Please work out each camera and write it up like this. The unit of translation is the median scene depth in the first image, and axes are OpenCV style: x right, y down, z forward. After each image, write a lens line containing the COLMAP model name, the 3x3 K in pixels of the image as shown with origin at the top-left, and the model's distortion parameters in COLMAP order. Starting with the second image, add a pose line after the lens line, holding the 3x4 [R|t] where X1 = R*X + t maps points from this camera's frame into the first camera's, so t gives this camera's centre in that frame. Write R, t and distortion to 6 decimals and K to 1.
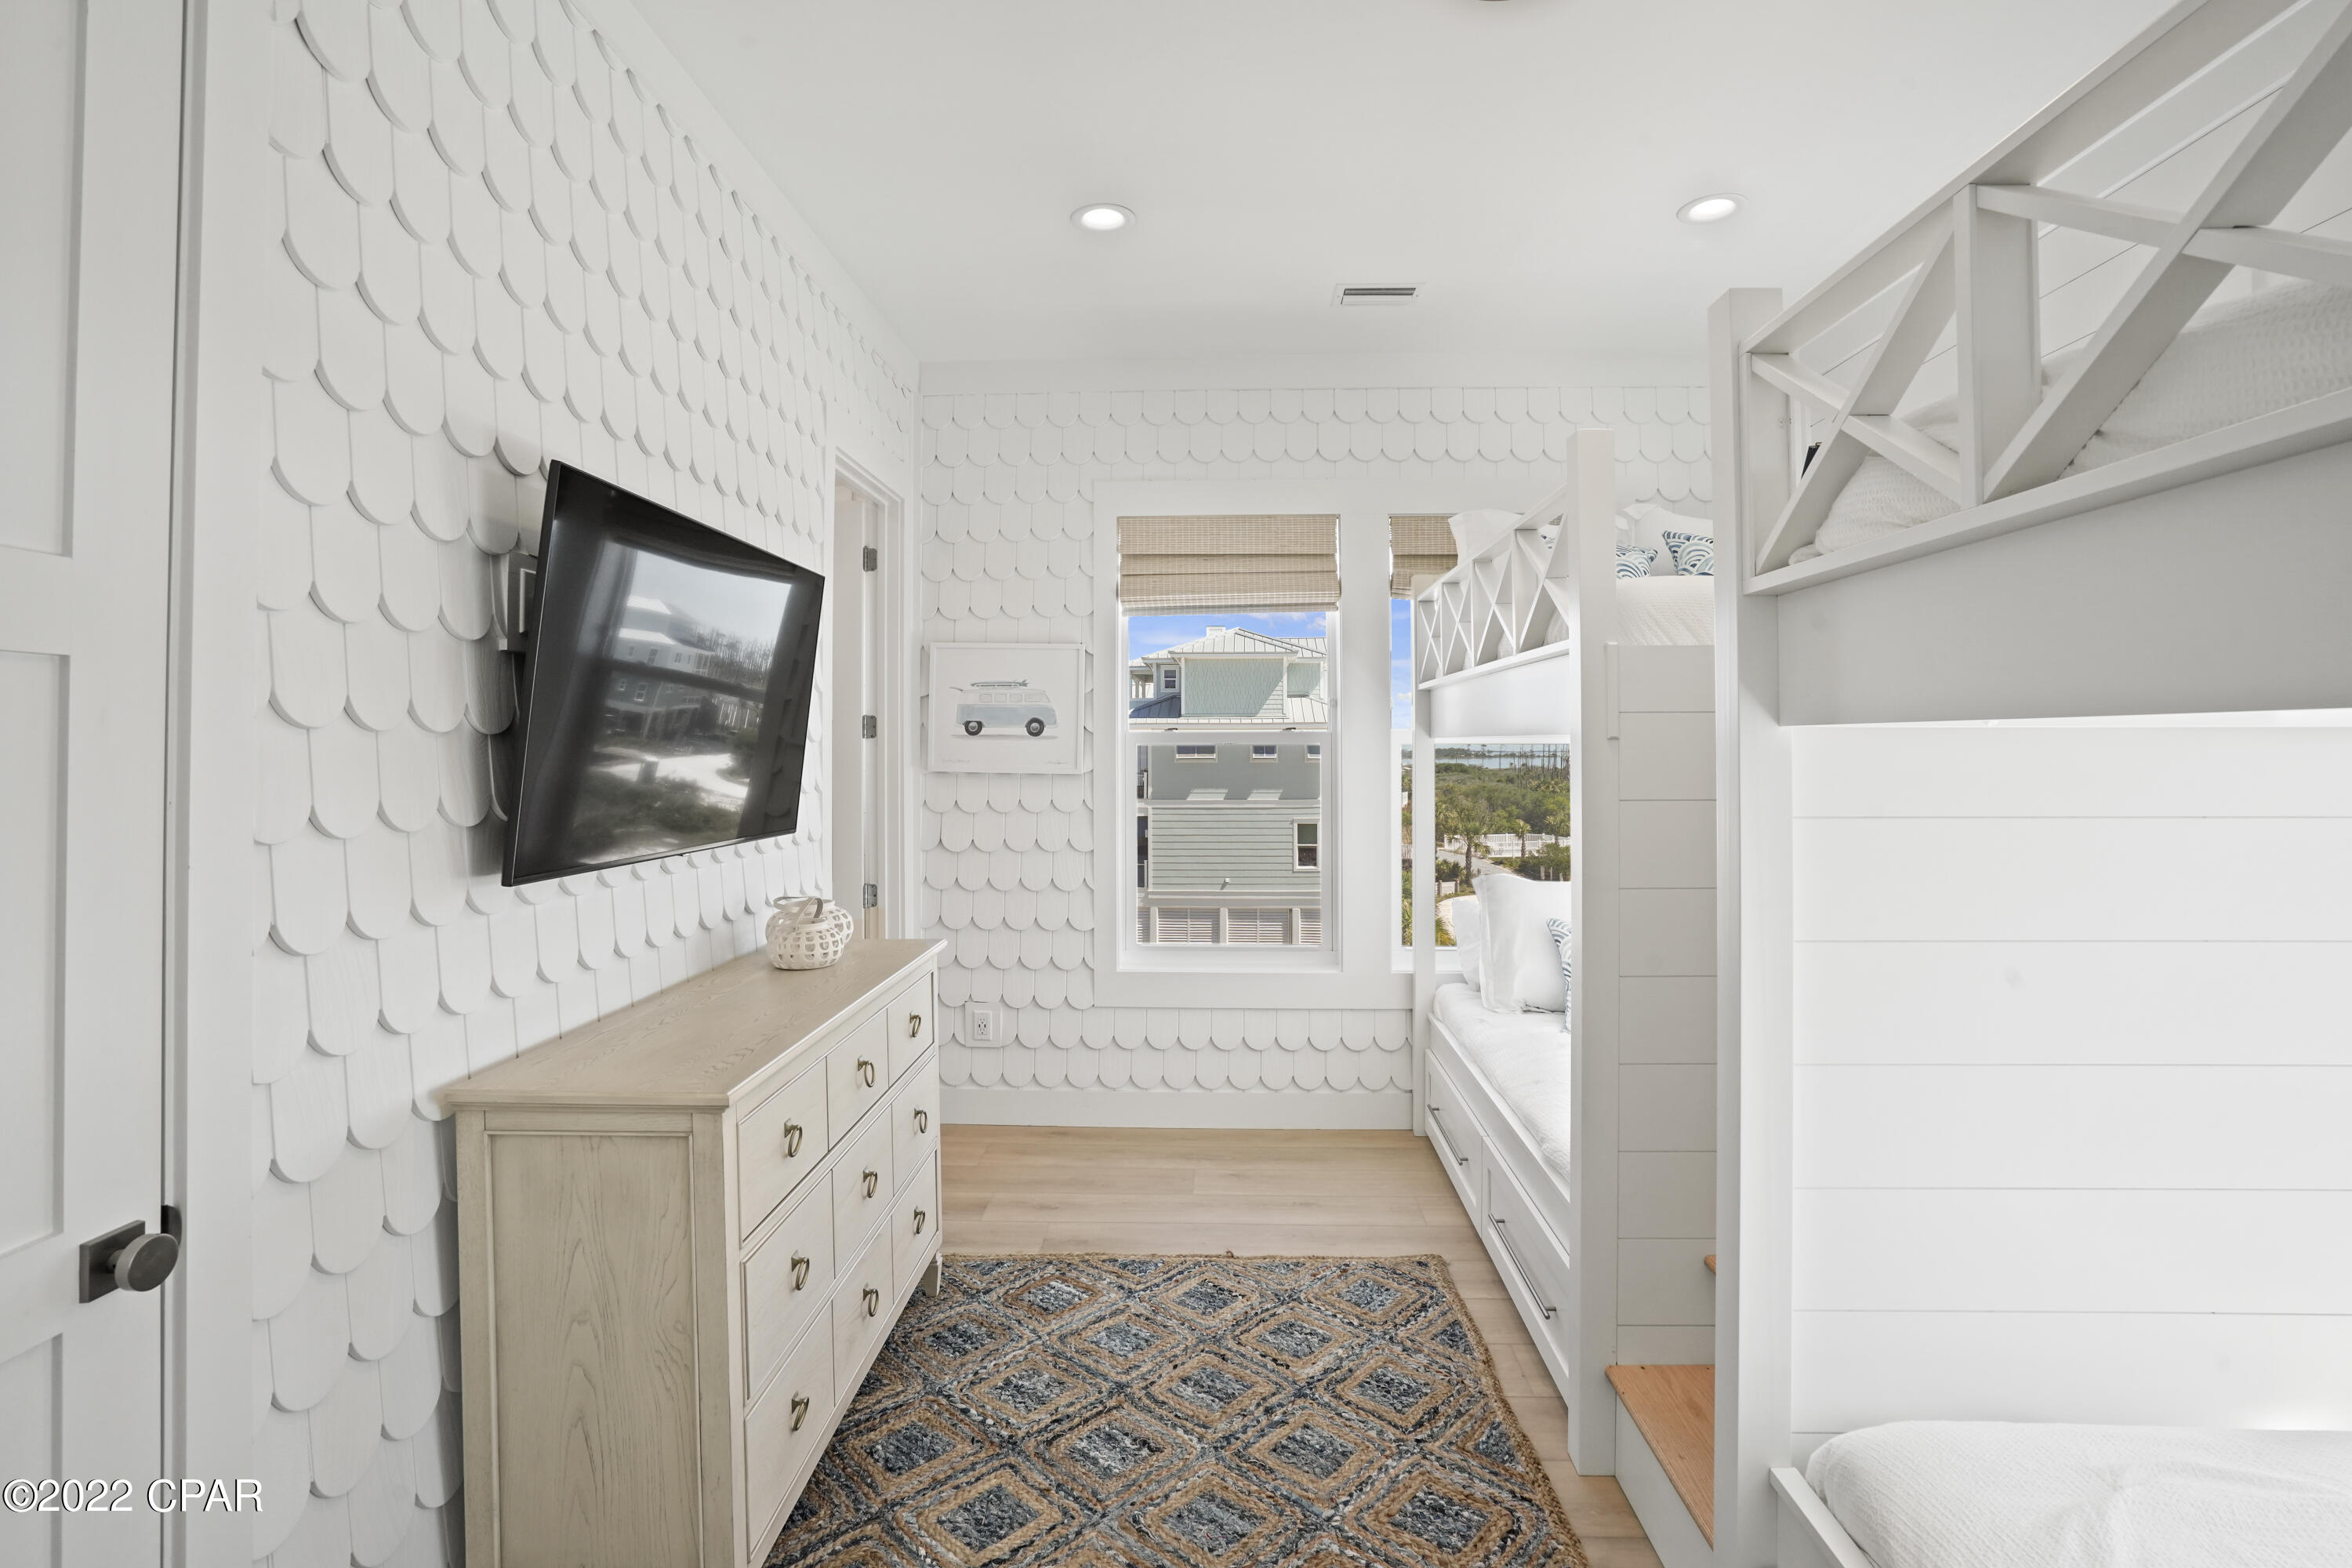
lens RADIAL K [[1138.4, 0, 1180.7], [0, 1138.4, 699.5], [0, 0, 1]] dist [-0.073277, 0.042926]
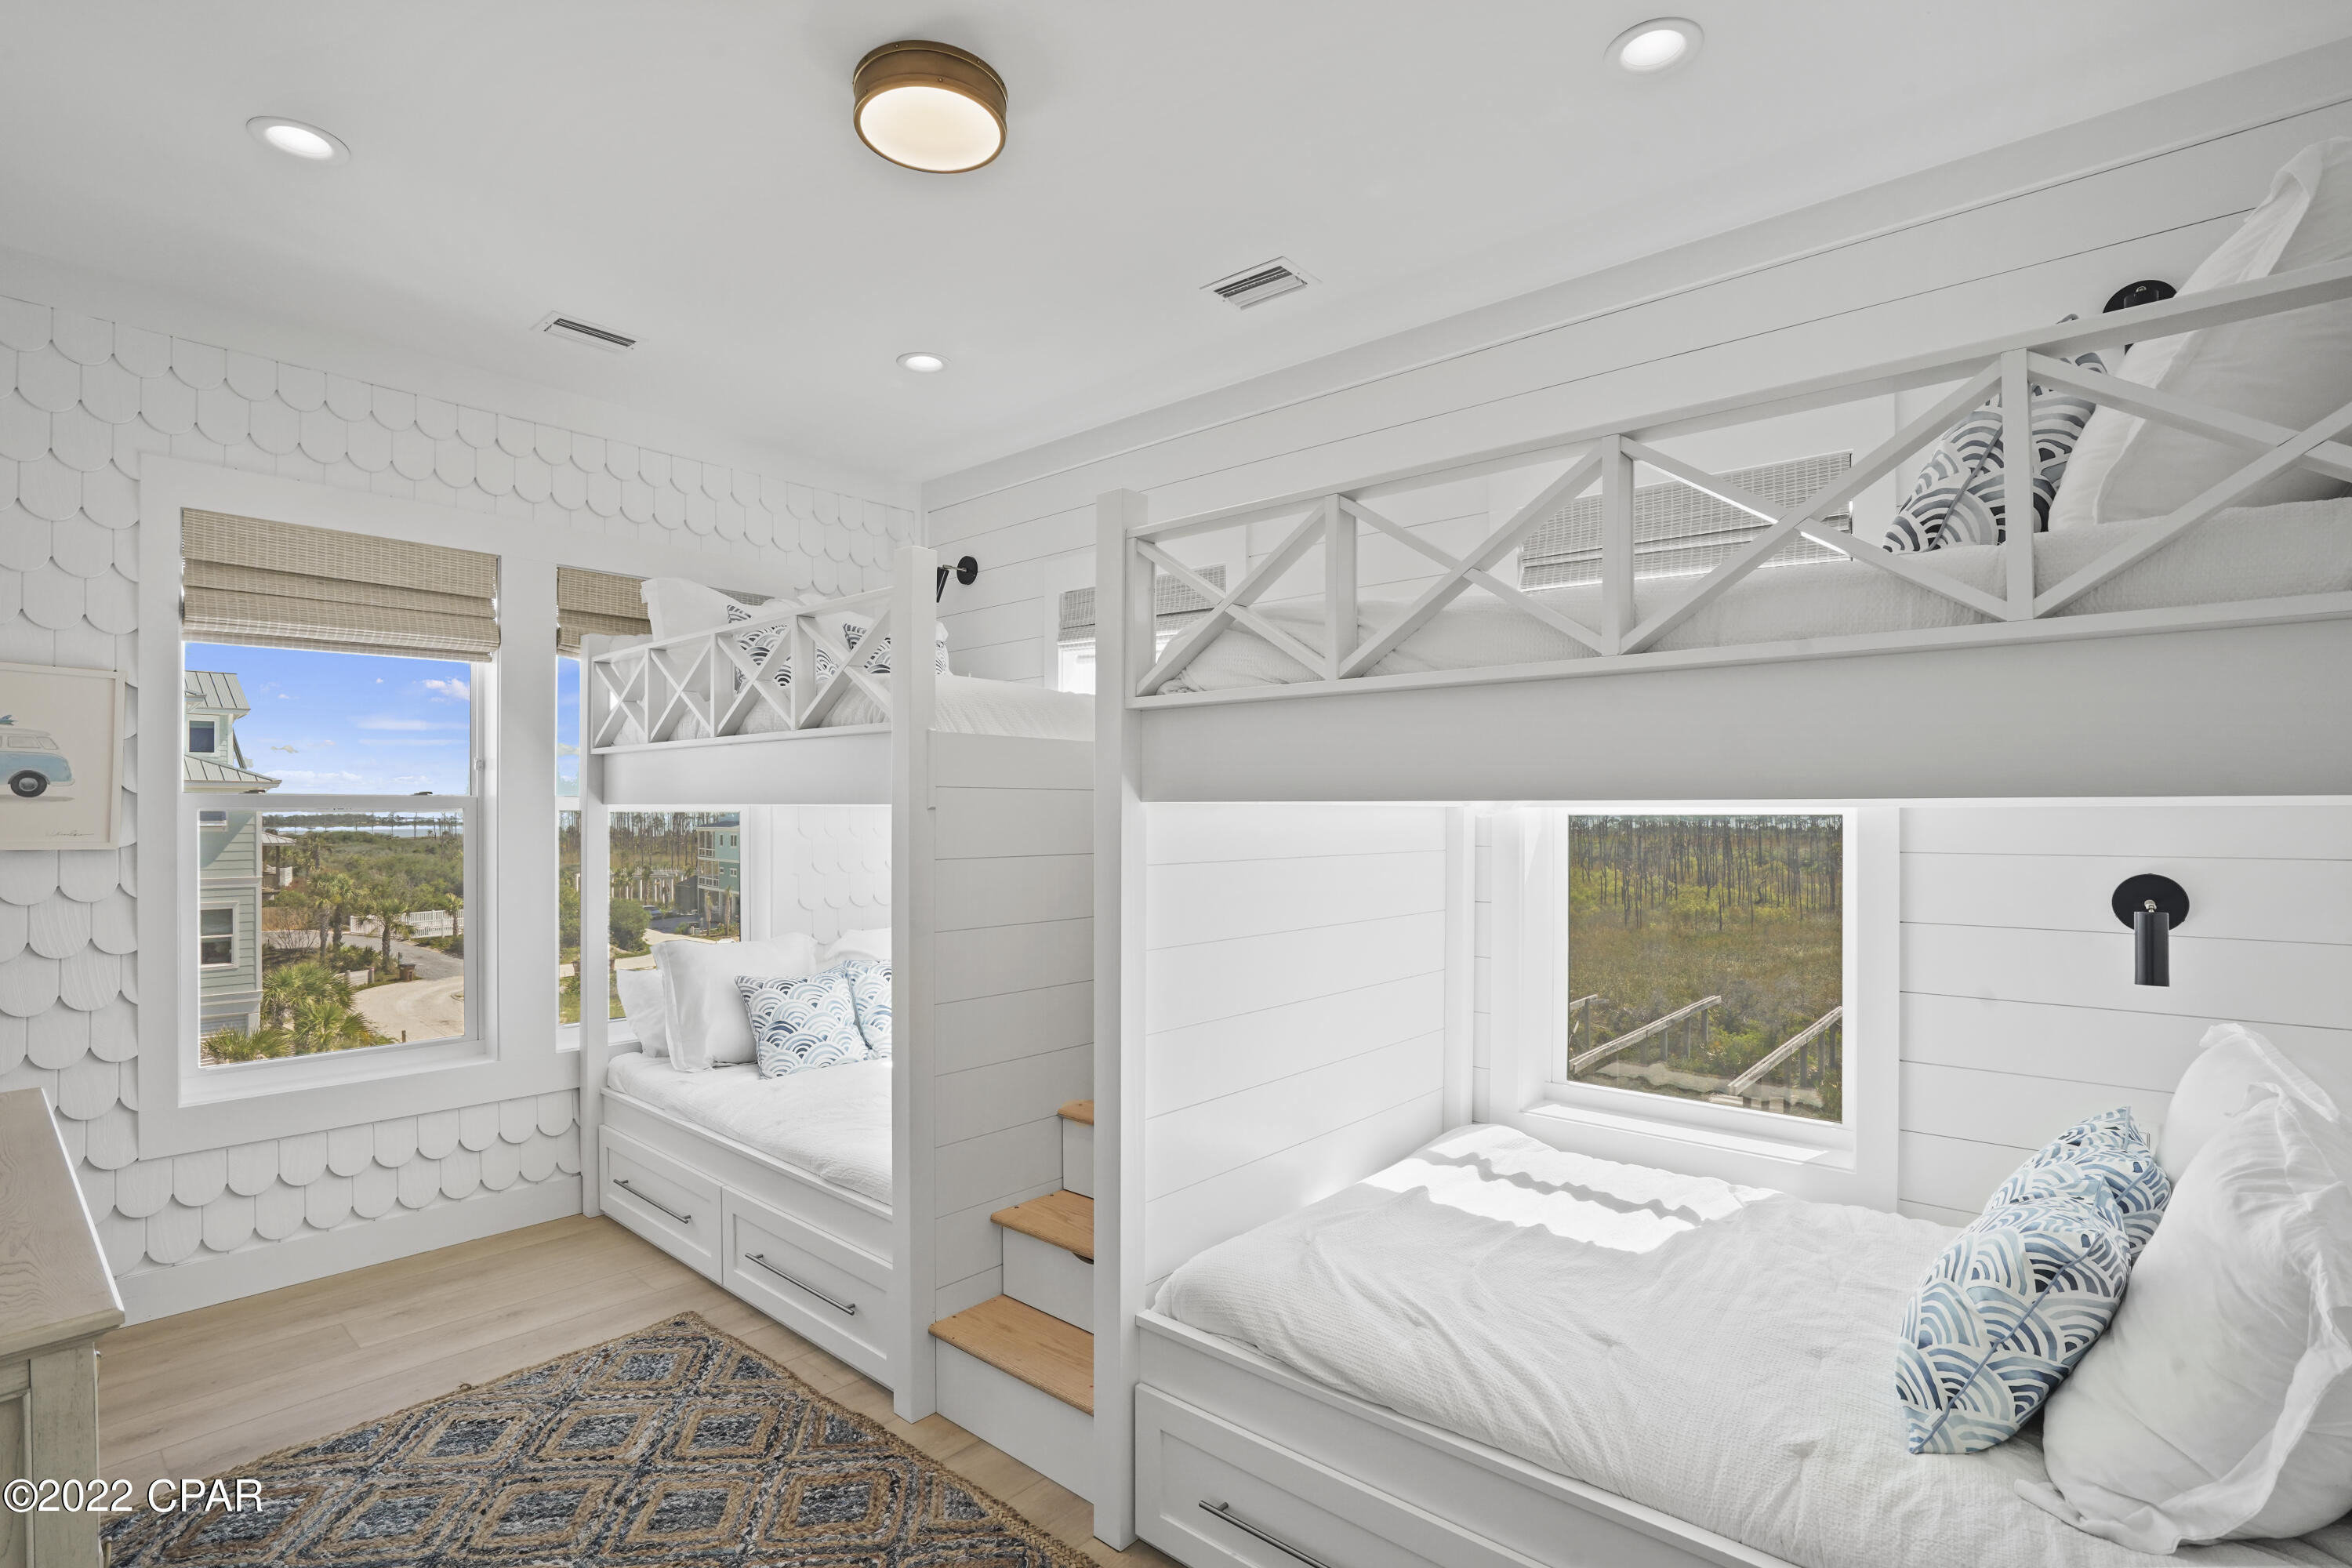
lens RADIAL K [[1116.2, 0, 1170.4], [0, 1116.2, 797.5], [0, 0, 1]] dist [0.000908, -0.000030]
pose [[0.639320, 0.013036, 0.768831, -0.295210], [-0.034693, 0.999327, 0.011904, -0.000021], [-0.768158, -0.034283, 0.639342, 0.025783]]
